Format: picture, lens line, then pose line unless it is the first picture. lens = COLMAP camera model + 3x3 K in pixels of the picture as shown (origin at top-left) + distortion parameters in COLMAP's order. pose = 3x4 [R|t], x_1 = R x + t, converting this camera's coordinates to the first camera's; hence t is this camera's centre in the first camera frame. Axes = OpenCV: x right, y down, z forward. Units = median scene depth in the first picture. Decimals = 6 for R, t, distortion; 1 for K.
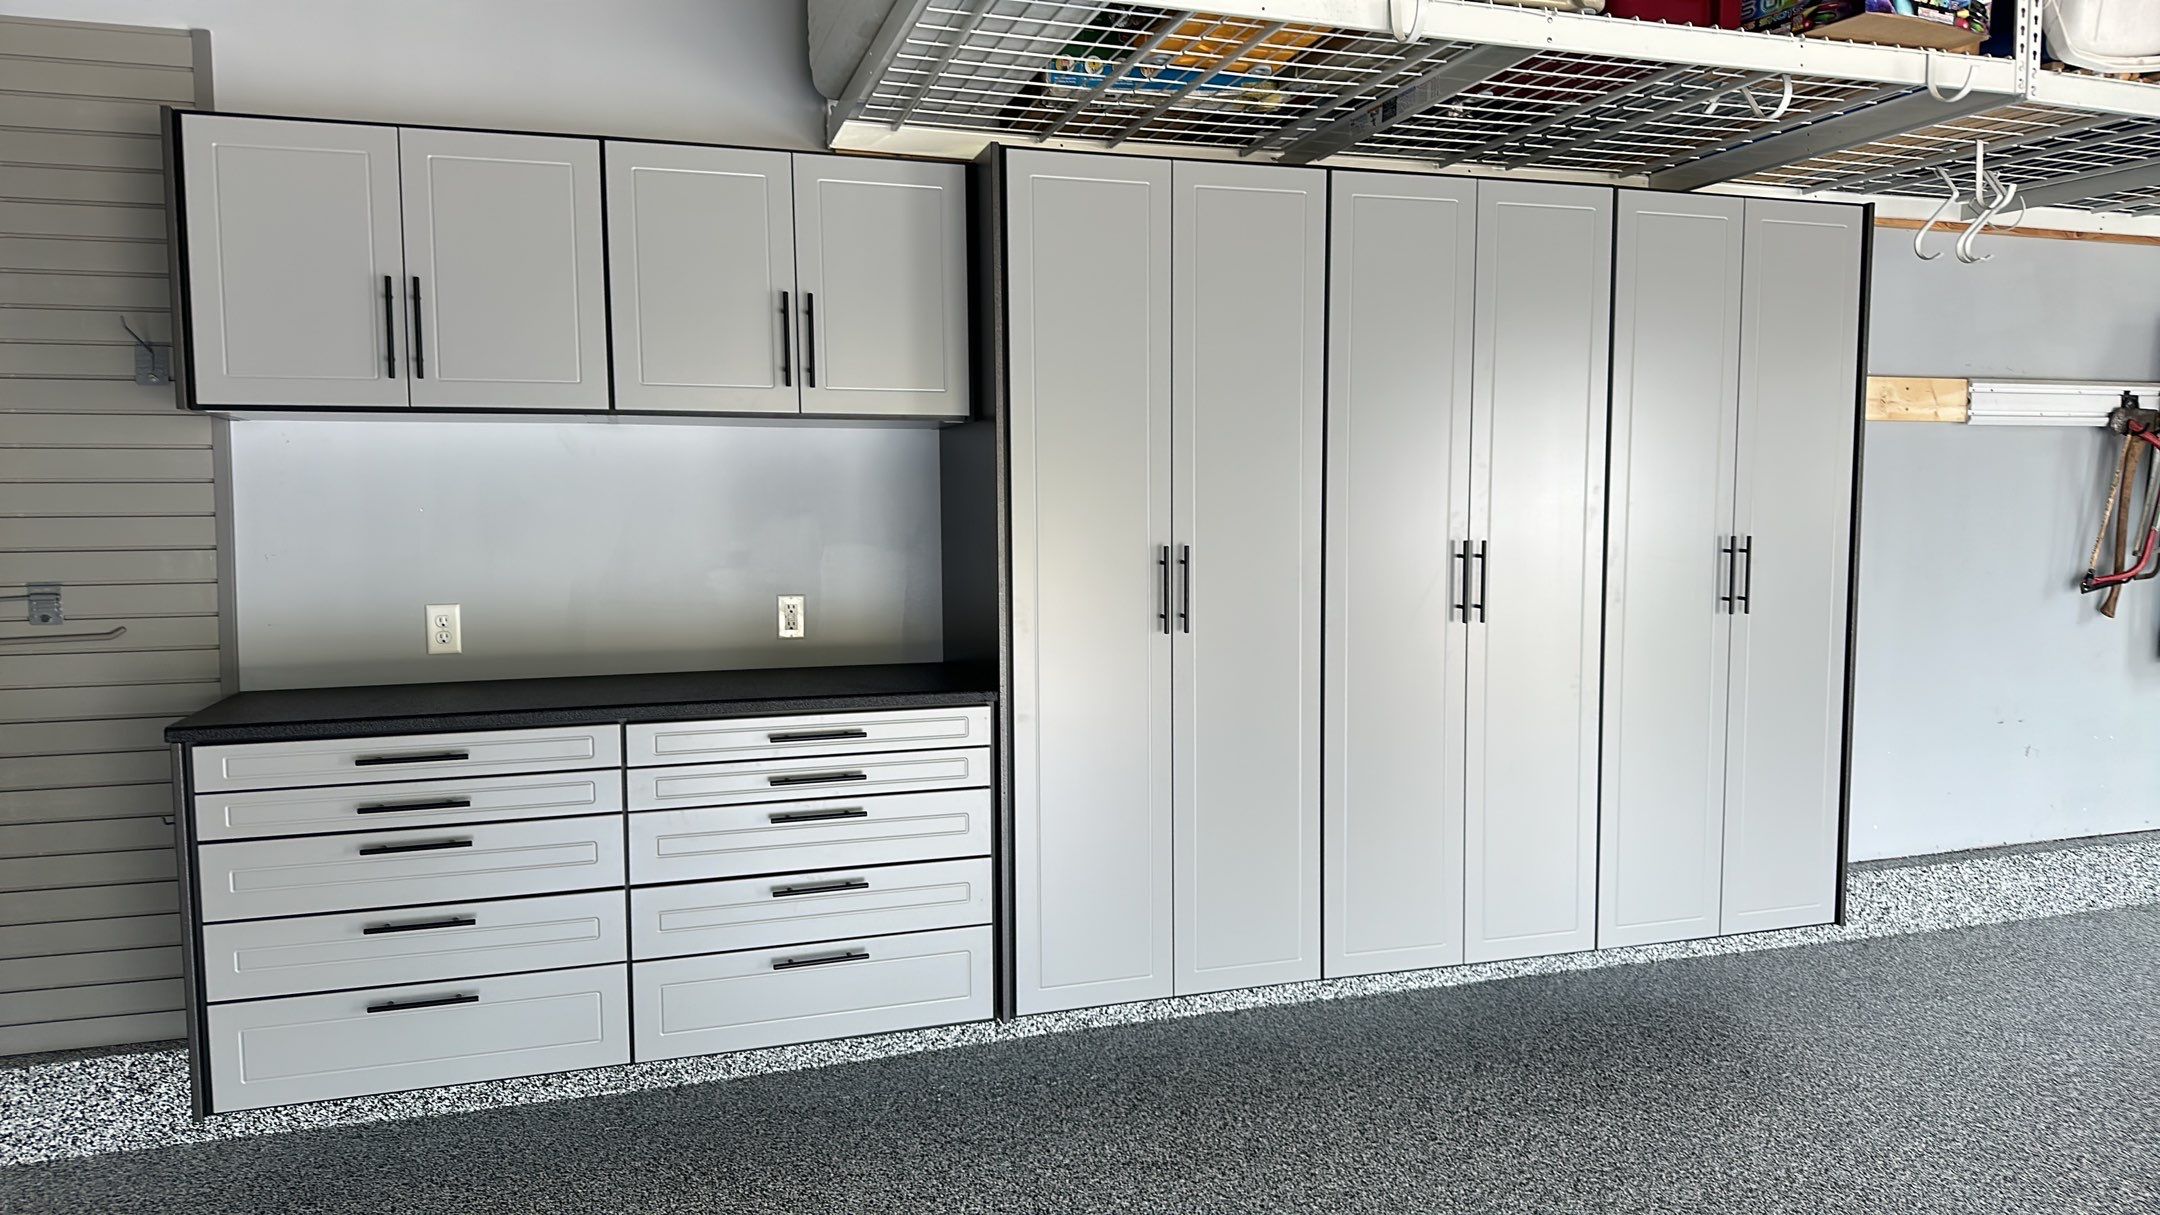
lens RADIAL K [[1460.3, 0, 1080.8], [0, 1460.3, 620.6], [0, 0, 1]] dist [0.019160, -0.023926]
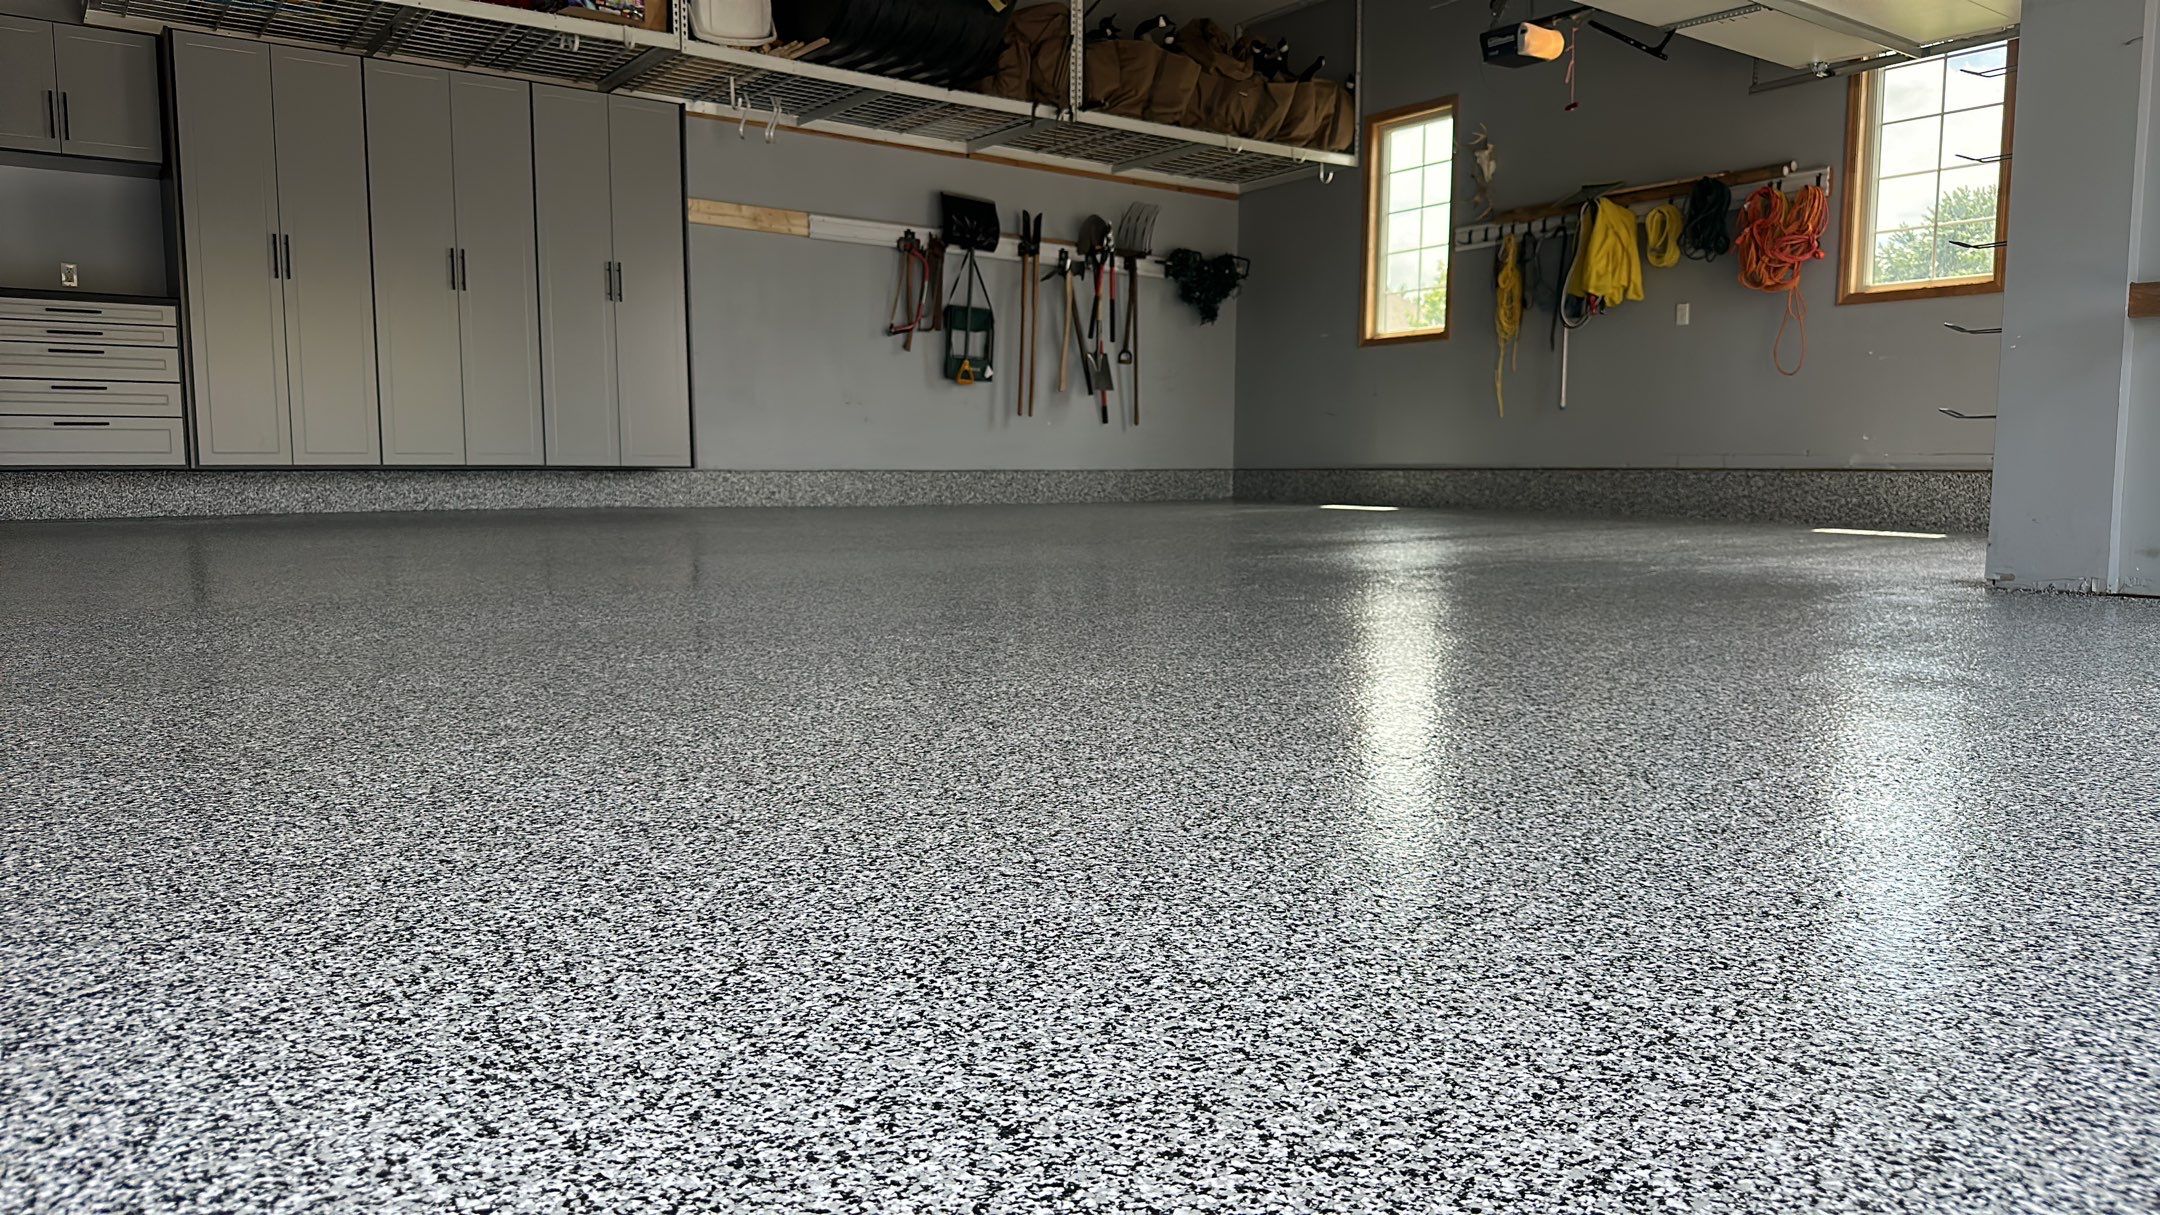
lens RADIAL K [[1462.4, 0, 1080.3], [0, 1462.4, 622.8], [0, 0, 1]] dist [0.092023, -0.147347]
pose [[0.949224, -0.026617, 0.313474, 0.466628], [0.019550, 0.999479, 0.025664, 0.462291], [-0.313994, -0.018232, 0.949250, -1.335201]]
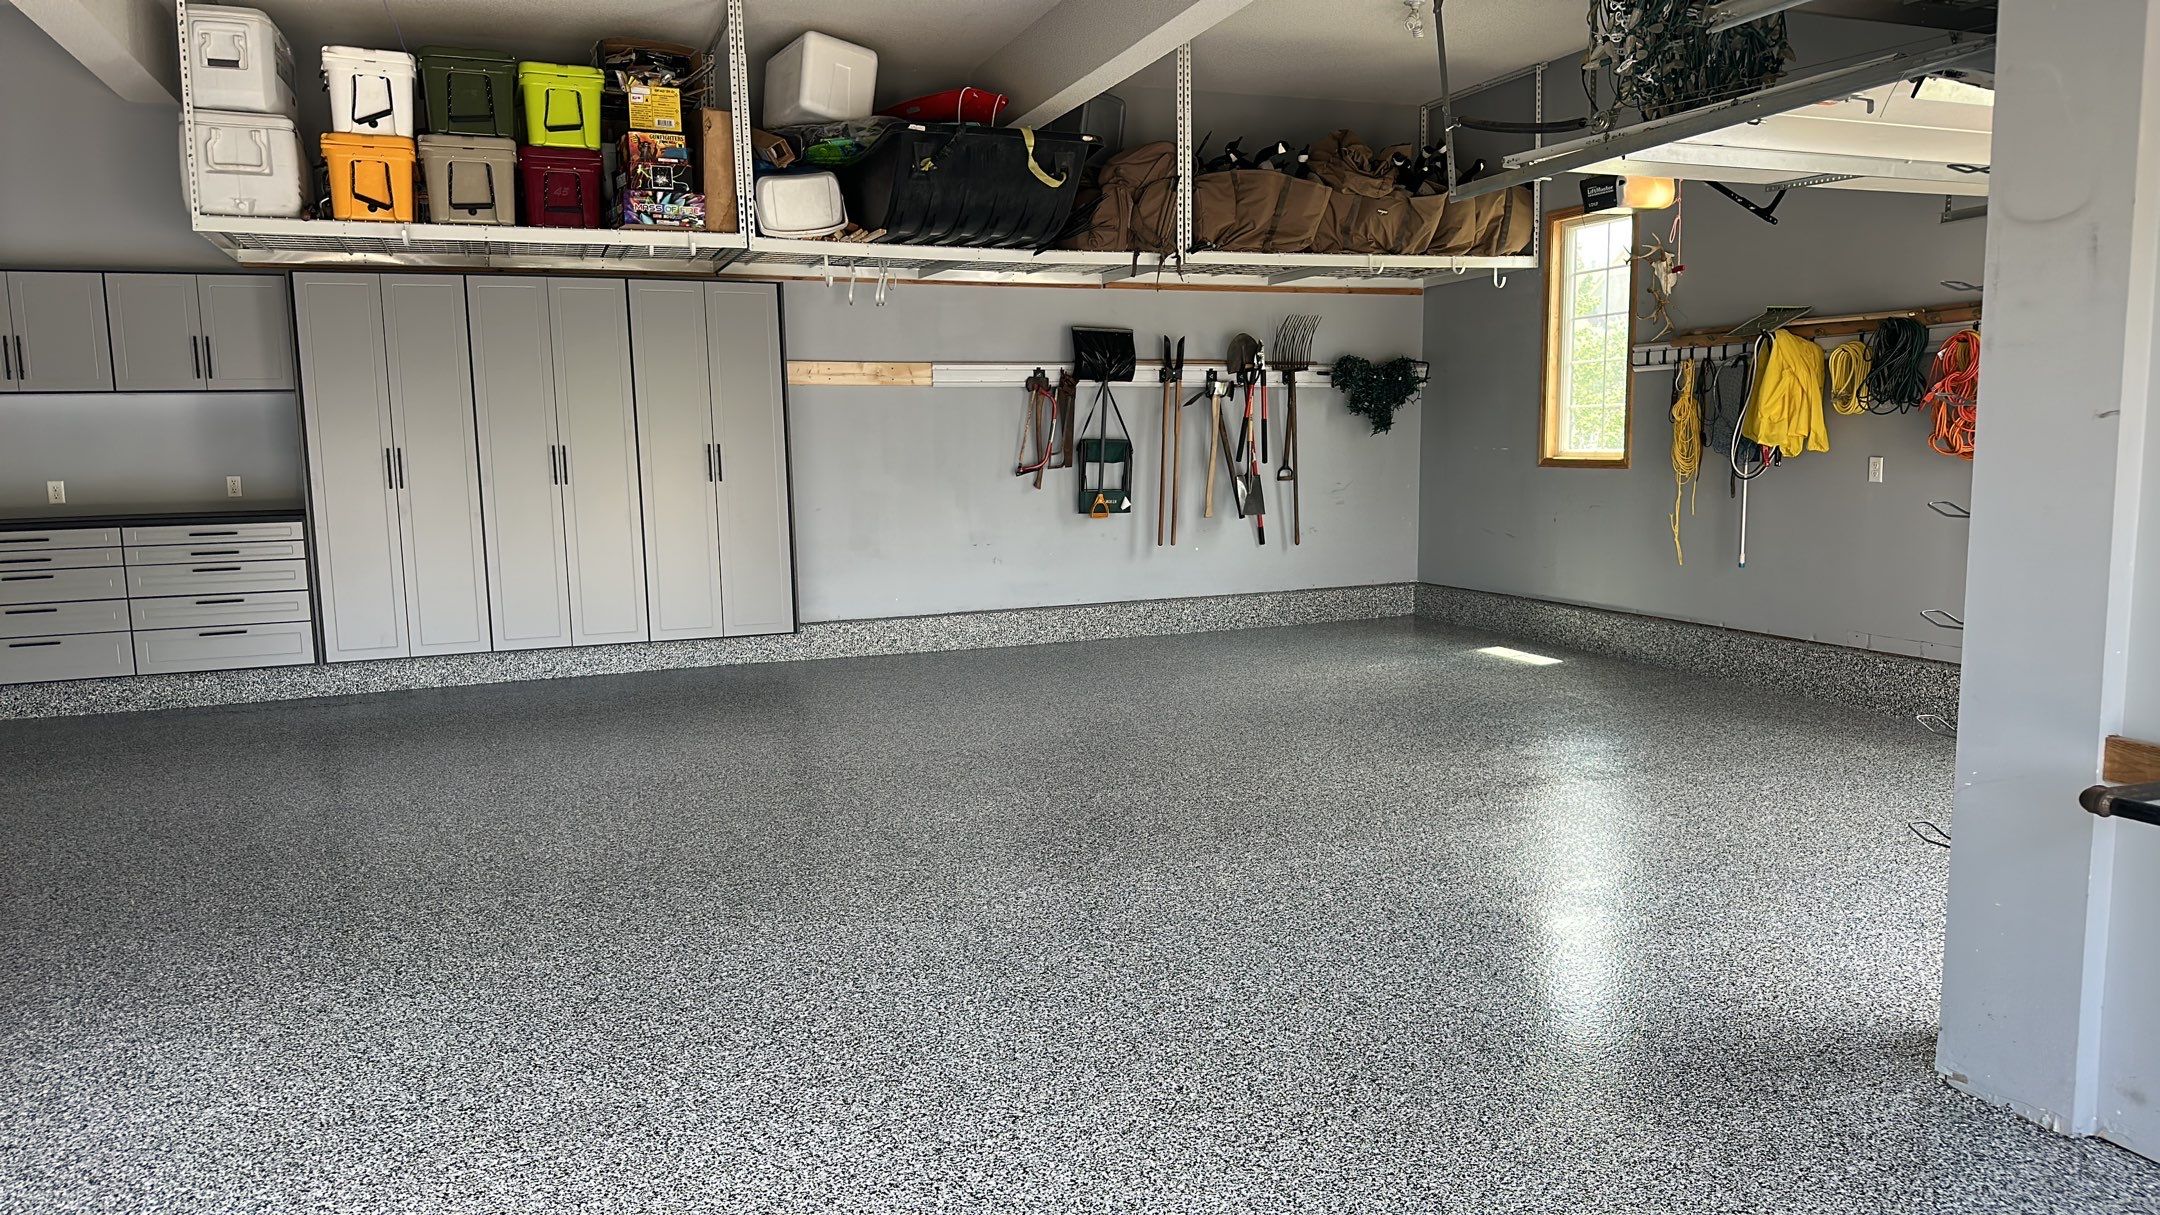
lens RADIAL K [[1433.8, 0, 1082.7], [0, 1433.8, 625.2], [0, 0, 1]] dist [0.109610, -0.172112]
pose [[0.998220, -0.019025, 0.056528, 0.985491], [0.016188, 0.998607, 0.050226, 0.122425], [-0.057404, -0.049221, 0.997137, -1.281559]]
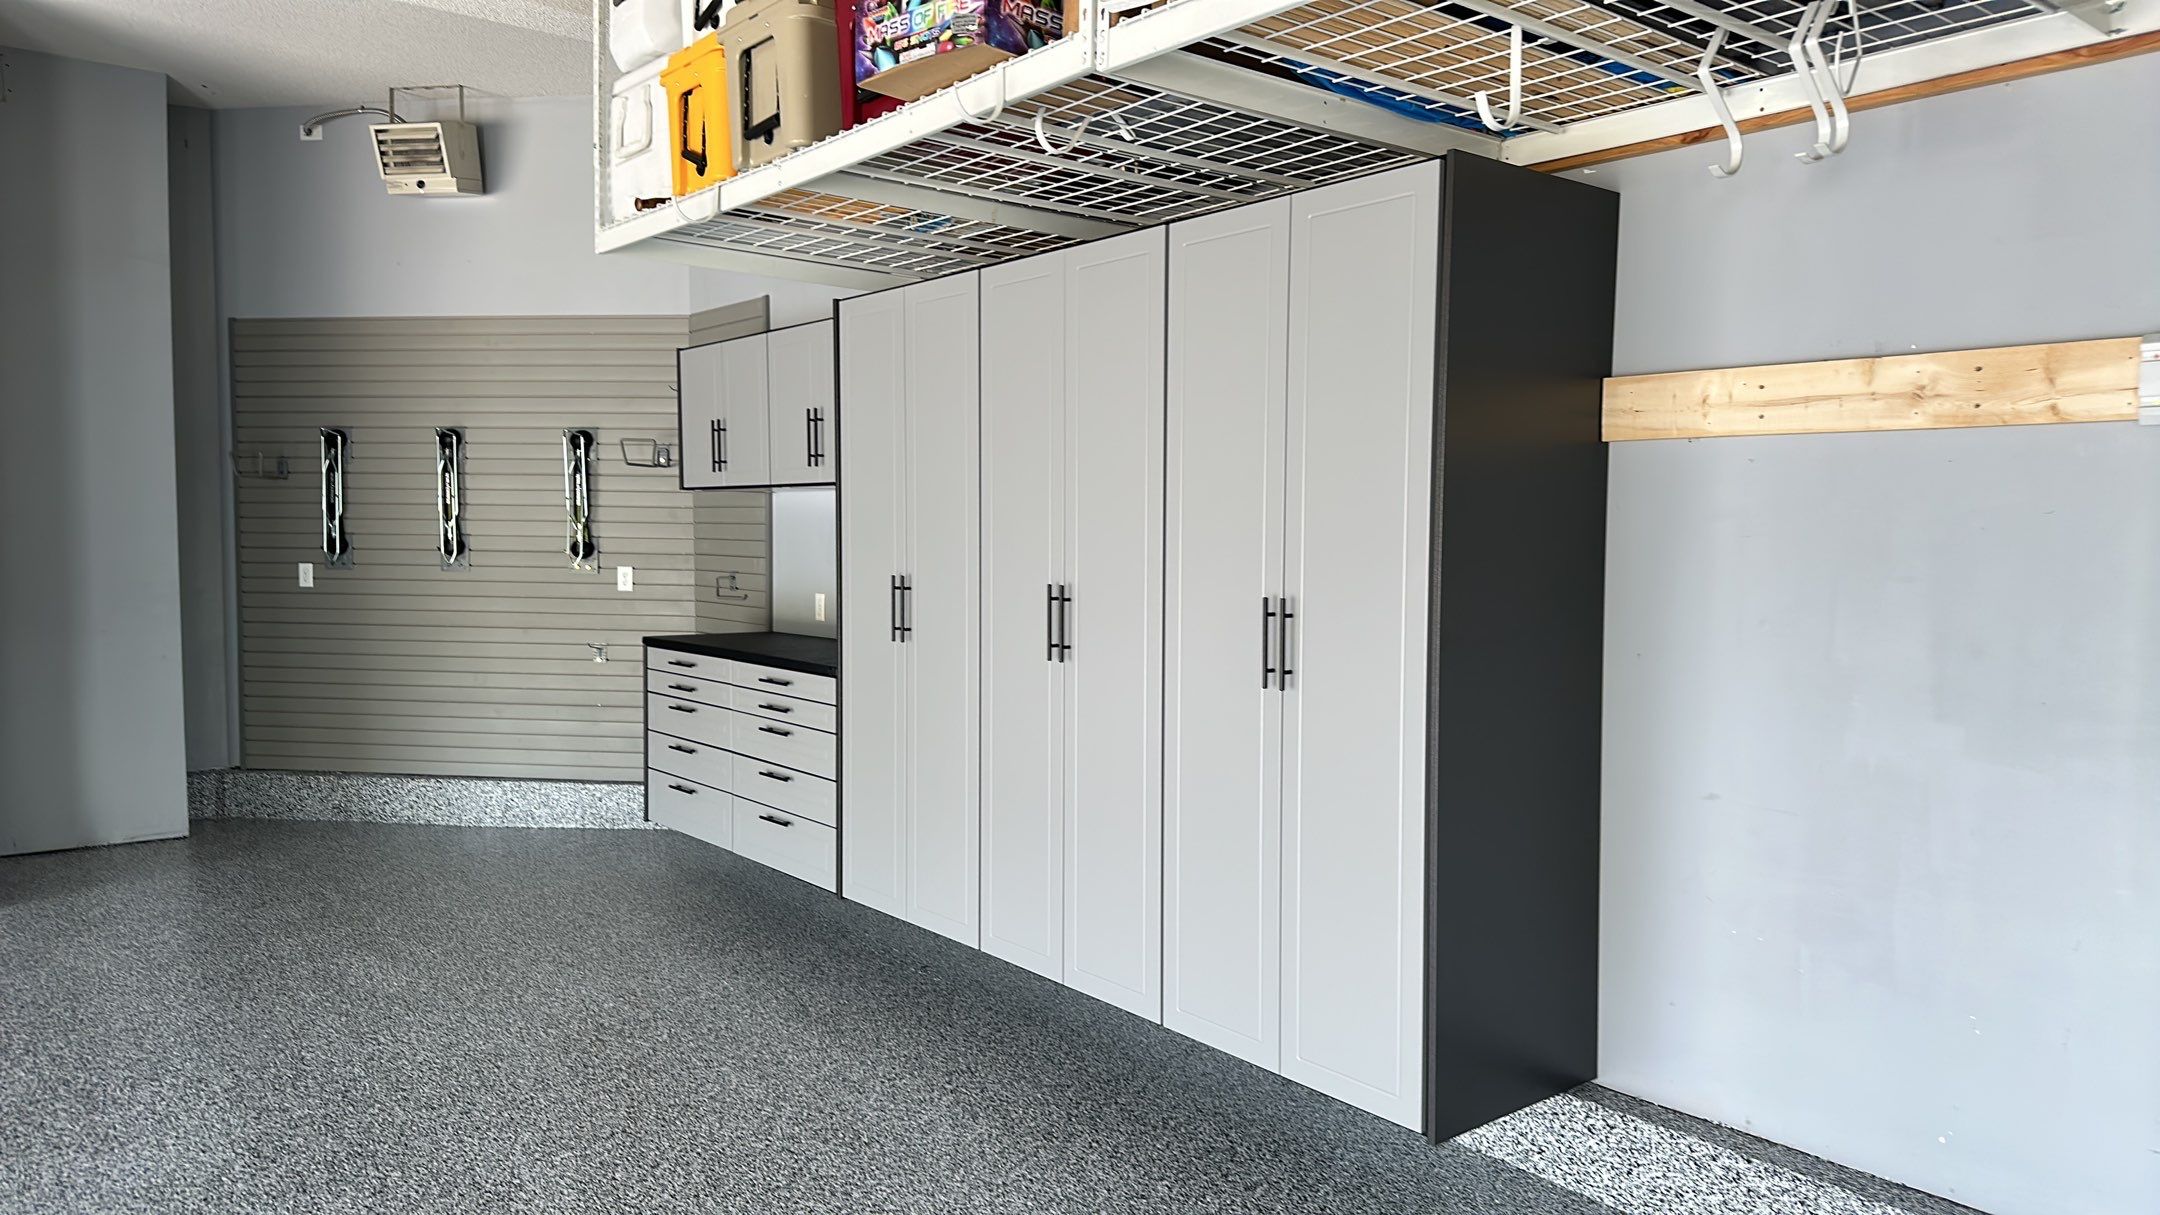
lens RADIAL K [[1444.7, 0, 1082.4], [0, 1444.7, 619.7], [0, 0, 1]] dist [0.053769, -0.068377]
pose [[0.360837, 0.068098, -0.930140, 1.358629], [-0.085689, 0.995533, 0.039643, -0.078589], [0.928684, 0.065398, 0.365060, 0.684638]]
